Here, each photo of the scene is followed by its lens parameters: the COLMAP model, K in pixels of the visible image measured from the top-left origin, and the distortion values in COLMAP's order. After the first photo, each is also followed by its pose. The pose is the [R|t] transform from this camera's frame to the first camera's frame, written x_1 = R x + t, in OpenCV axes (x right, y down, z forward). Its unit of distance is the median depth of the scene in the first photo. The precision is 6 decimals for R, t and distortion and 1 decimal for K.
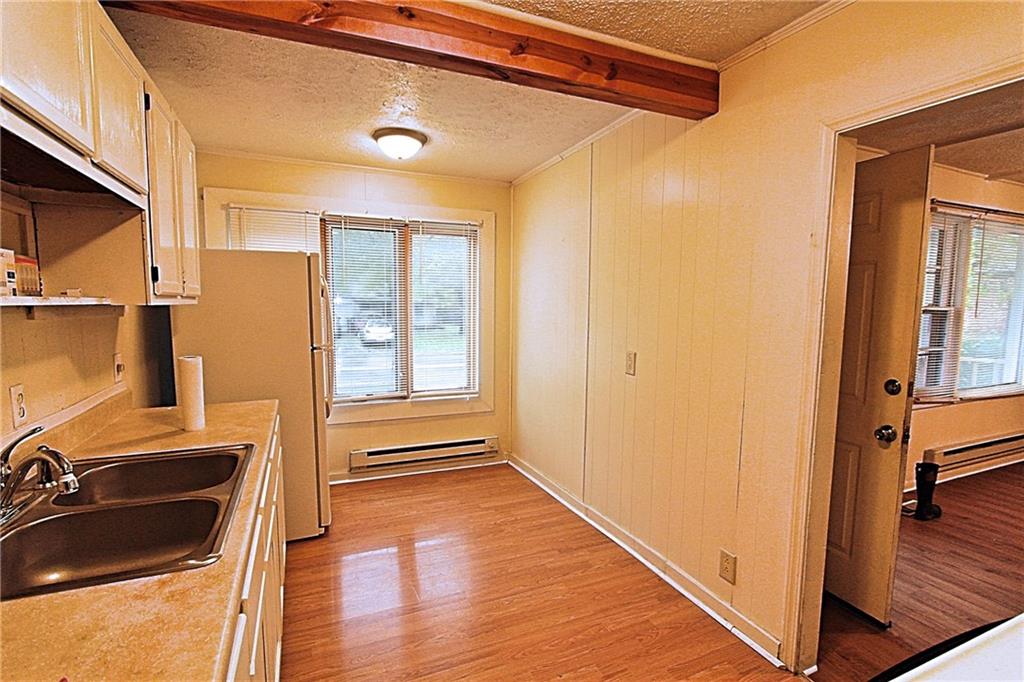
lens RADIAL K [[481.5, 0, 518.7], [0, 481.5, 347.0], [0, 0, 1]] dist [-0.004101, -0.000341]
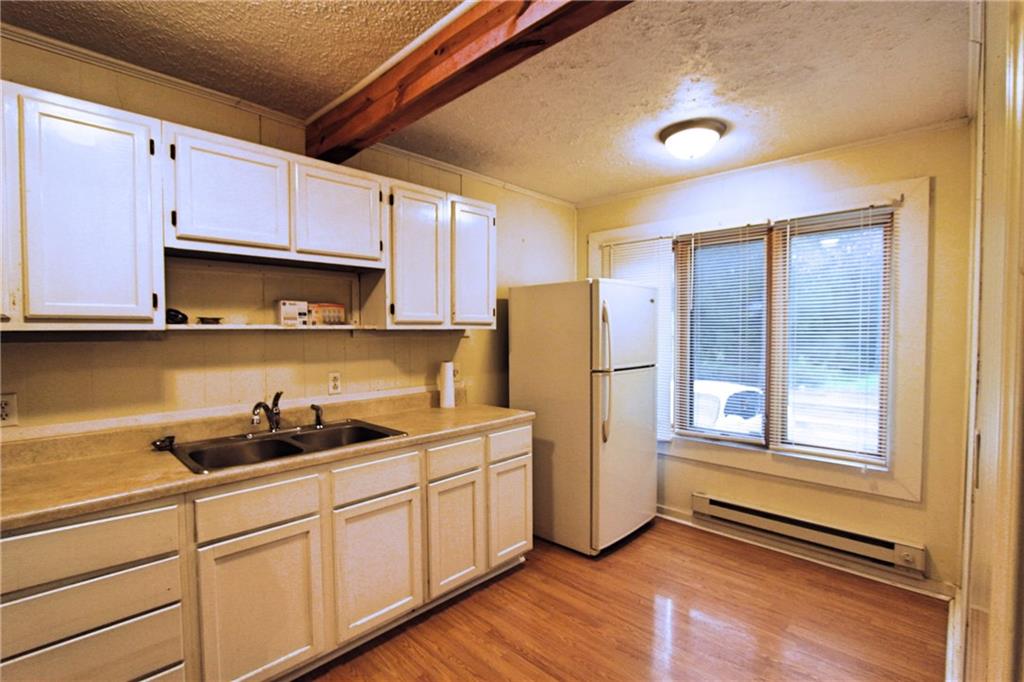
lens RADIAL K [[481.5, 0, 518.7], [0, 481.5, 347.0], [0, 0, 1]] dist [-0.004101, -0.000341]
pose [[0.387140, 0.019920, -0.921806, 0.342477], [-0.076398, 0.997022, -0.010540, -0.018987], [0.918850, 0.074504, 0.387509, 0.330233]]
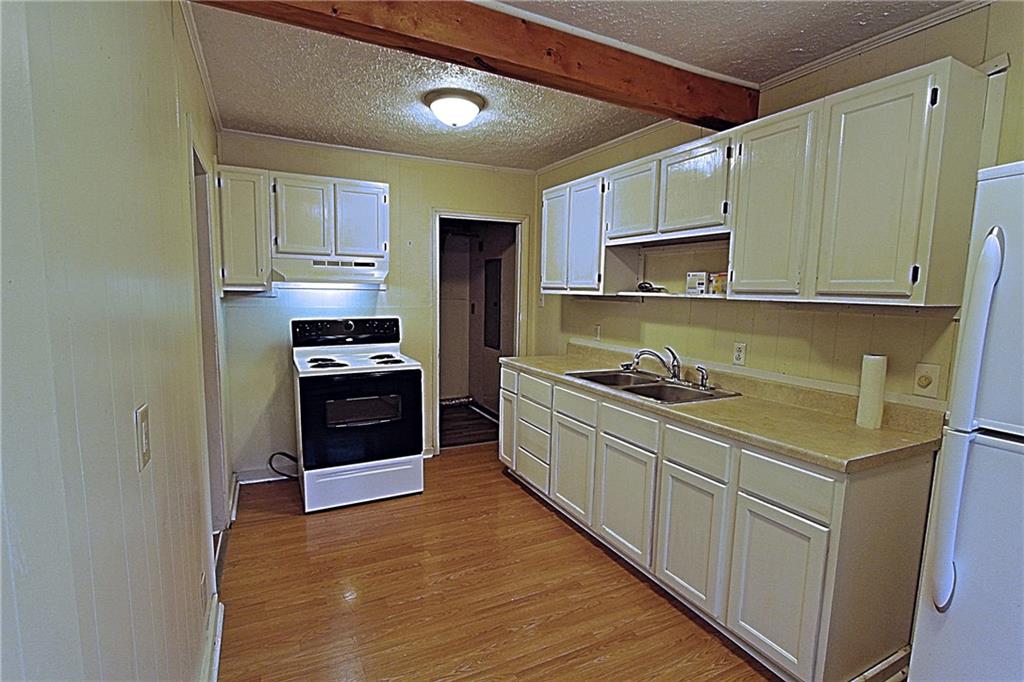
lens RADIAL K [[481.5, 0, 518.7], [0, 481.5, 347.0], [0, 0, 1]] dist [-0.004101, -0.000341]
pose [[-0.996401, -0.032756, -0.078184, -0.020277], [-0.048125, 0.977865, 0.203625, -0.085400], [0.069784, 0.206655, -0.975922, 0.979079]]
